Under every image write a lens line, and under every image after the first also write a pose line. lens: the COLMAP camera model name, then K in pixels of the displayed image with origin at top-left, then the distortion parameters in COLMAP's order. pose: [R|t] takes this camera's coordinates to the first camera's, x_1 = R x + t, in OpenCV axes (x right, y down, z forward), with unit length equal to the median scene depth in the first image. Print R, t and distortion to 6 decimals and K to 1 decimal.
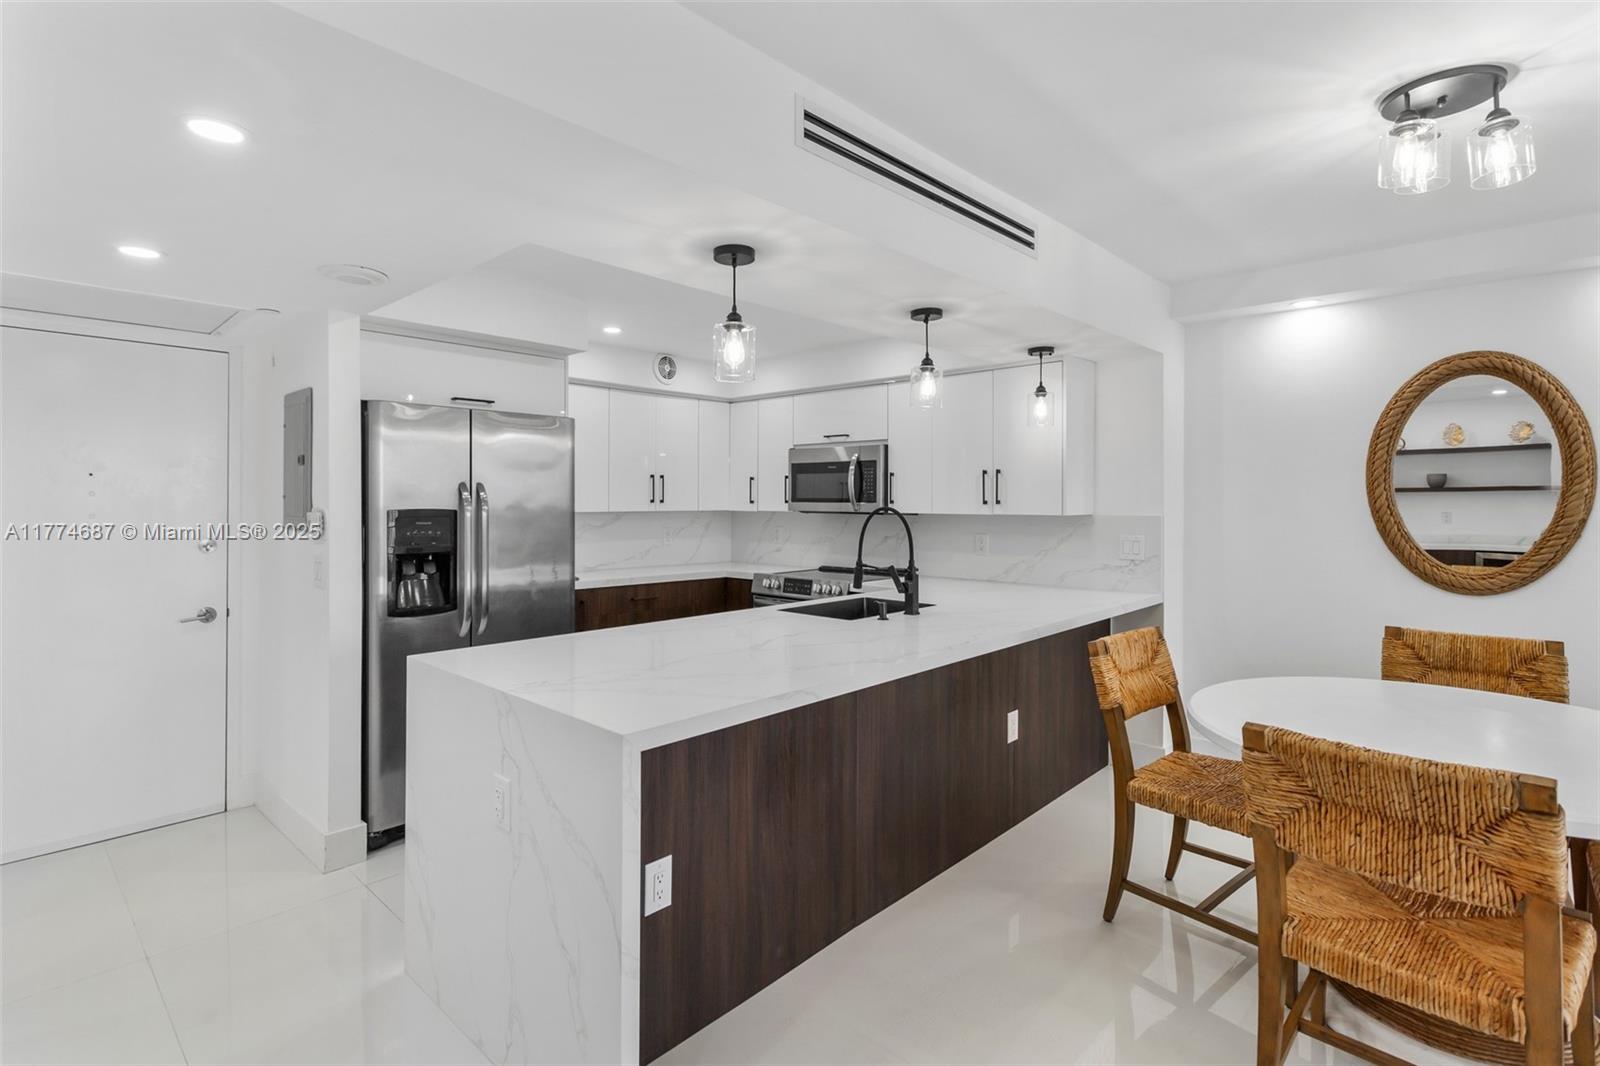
lens RADIAL K [[774.4, 0, 798.1], [0, 774.4, 507.7], [0, 0, 1]] dist [-0.000571, 0.004405]
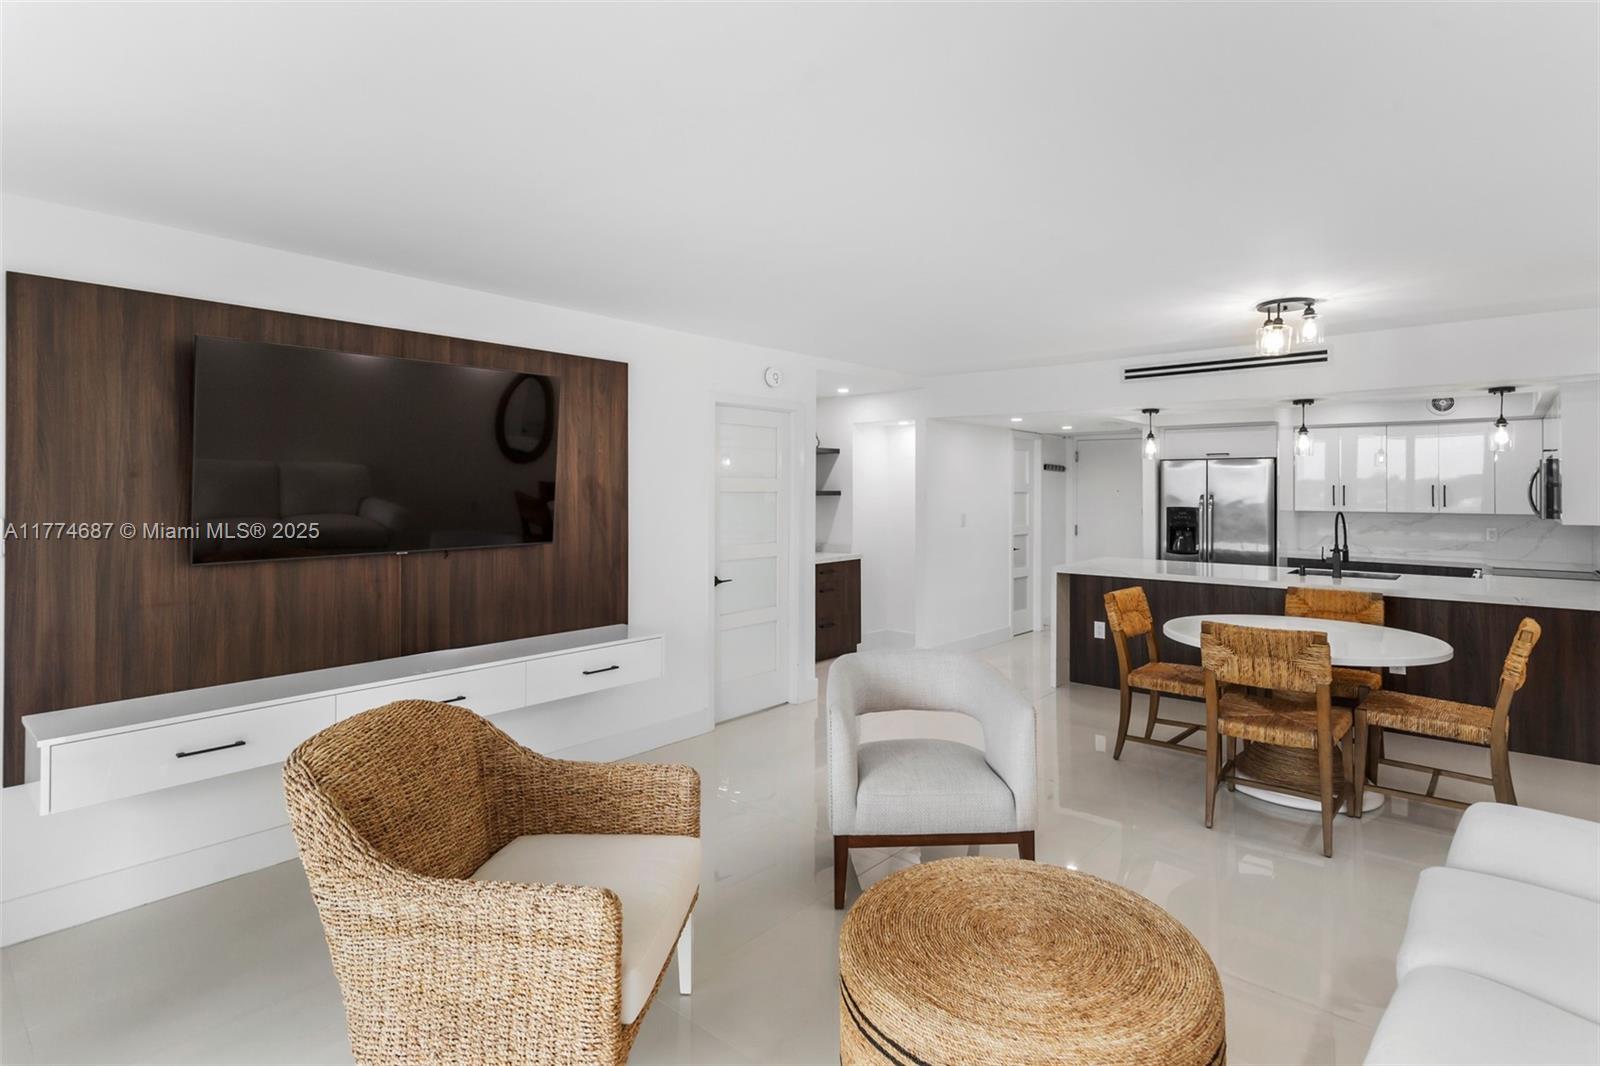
lens RADIAL K [[774.4, 0, 803.6], [0, 774.4, 492.9], [0, 0, 1]] dist [-0.000571, 0.004405]
pose [[0.063921, 0.000805, -0.997955, 1.689528], [-0.014387, 0.999897, -0.000115, -0.023712], [0.997851, 0.014364, 0.063926, -0.220777]]
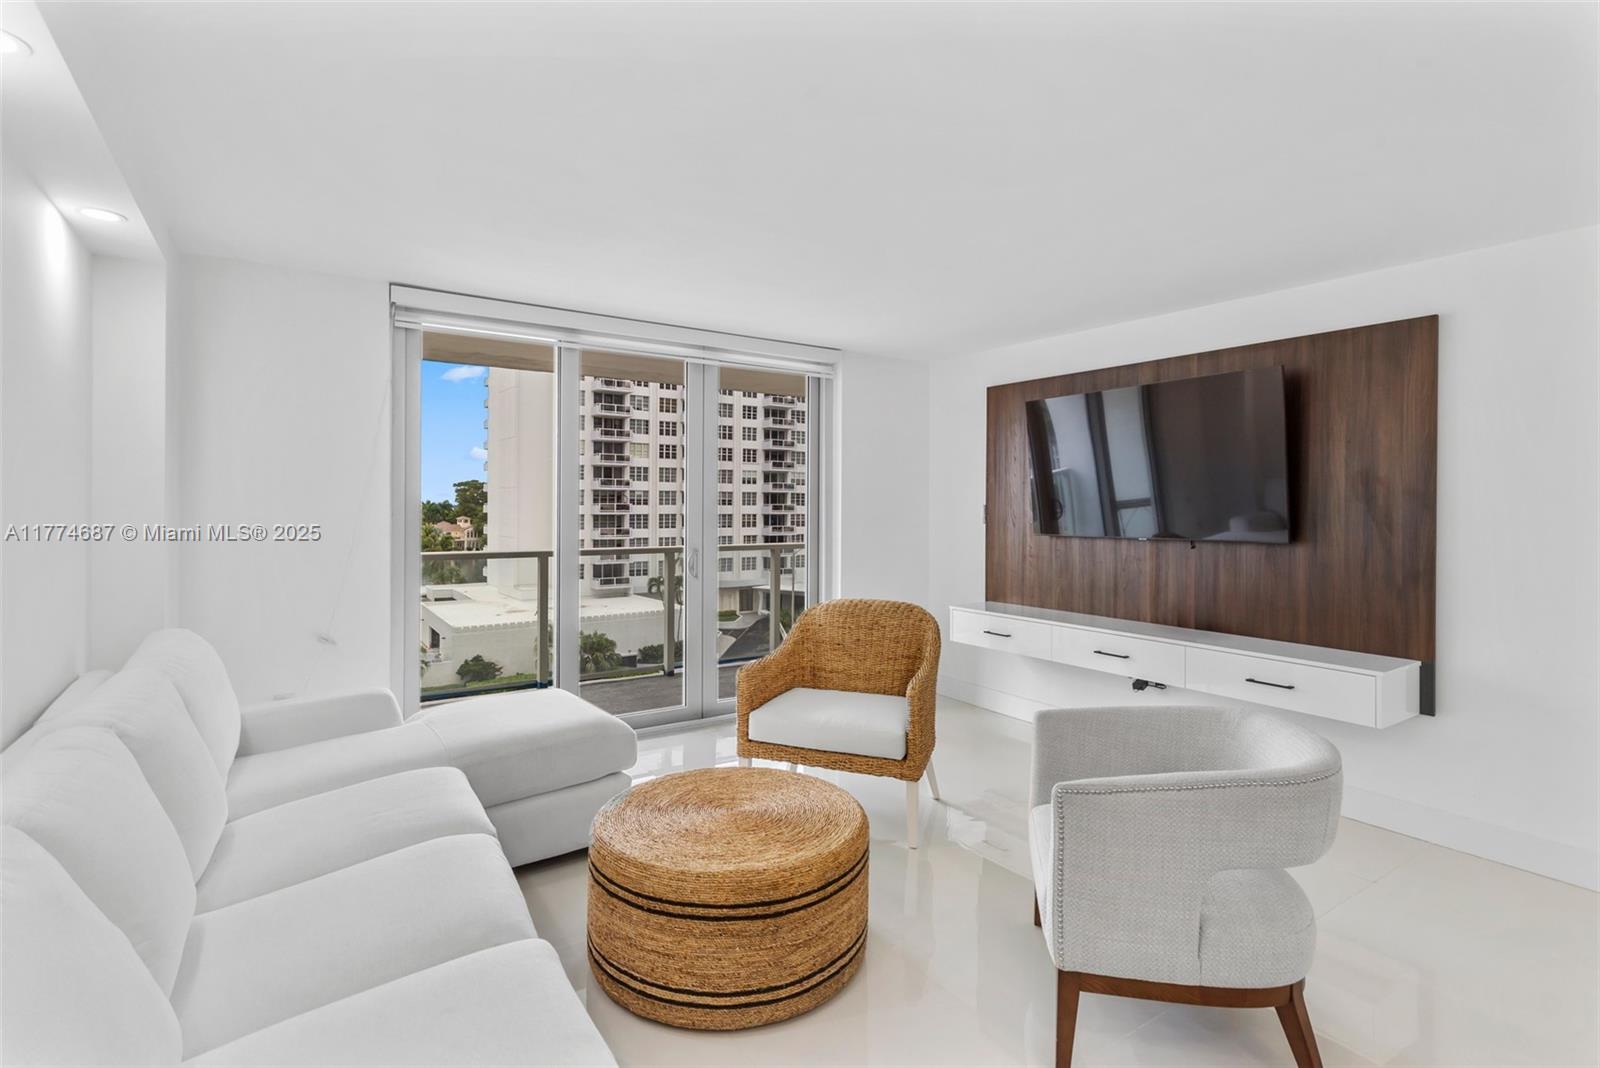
lens RADIAL K [[774.4, 0, 805.2], [0, 774.4, 506.5], [0, 0, 1]] dist [-0.000571, 0.004405]
pose [[-0.972539, -0.004353, 0.232697, 0.954193], [-0.001206, 0.999906, 0.013666, -0.009340], [-0.232735, 0.013010, -0.972453, 0.736533]]
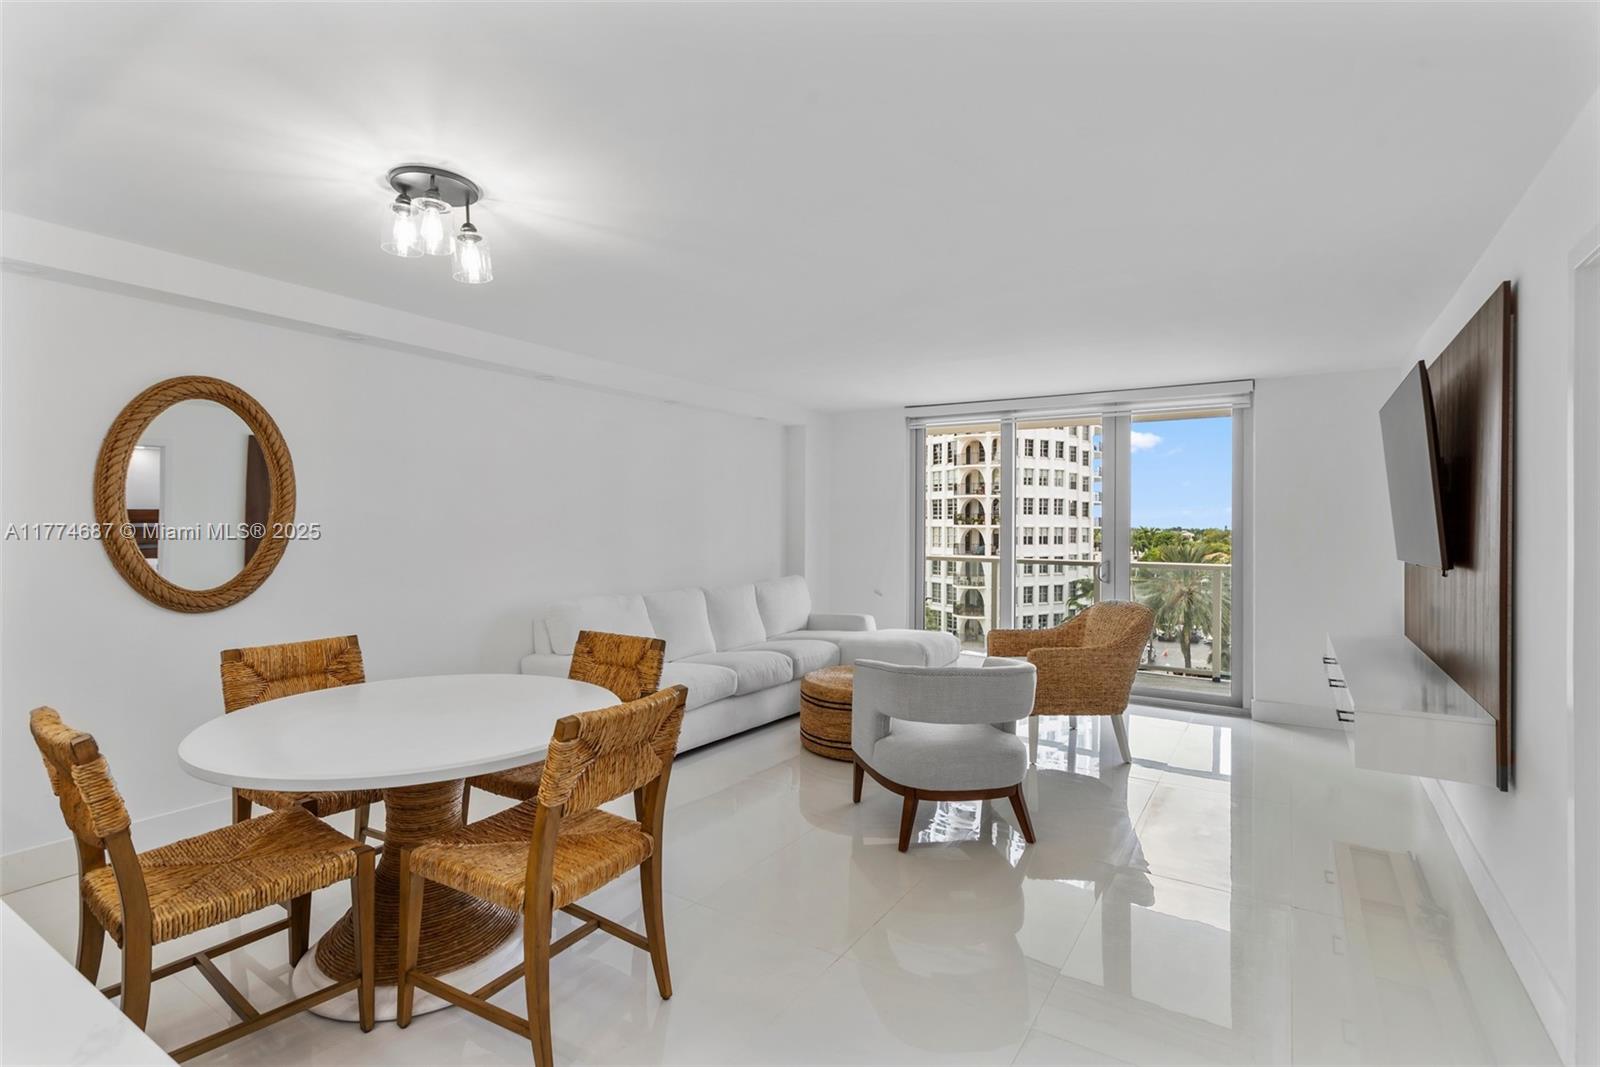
lens RADIAL K [[774.4, 0, 806.5], [0, 774.4, 518.7], [0, 0, 1]] dist [-0.000571, 0.004405]
pose [[-0.184946, 0.006686, 0.982726, -0.288153], [0.004287, 0.999973, -0.005997, -0.001861], [-0.982739, 0.003104, -0.184970, 0.412761]]
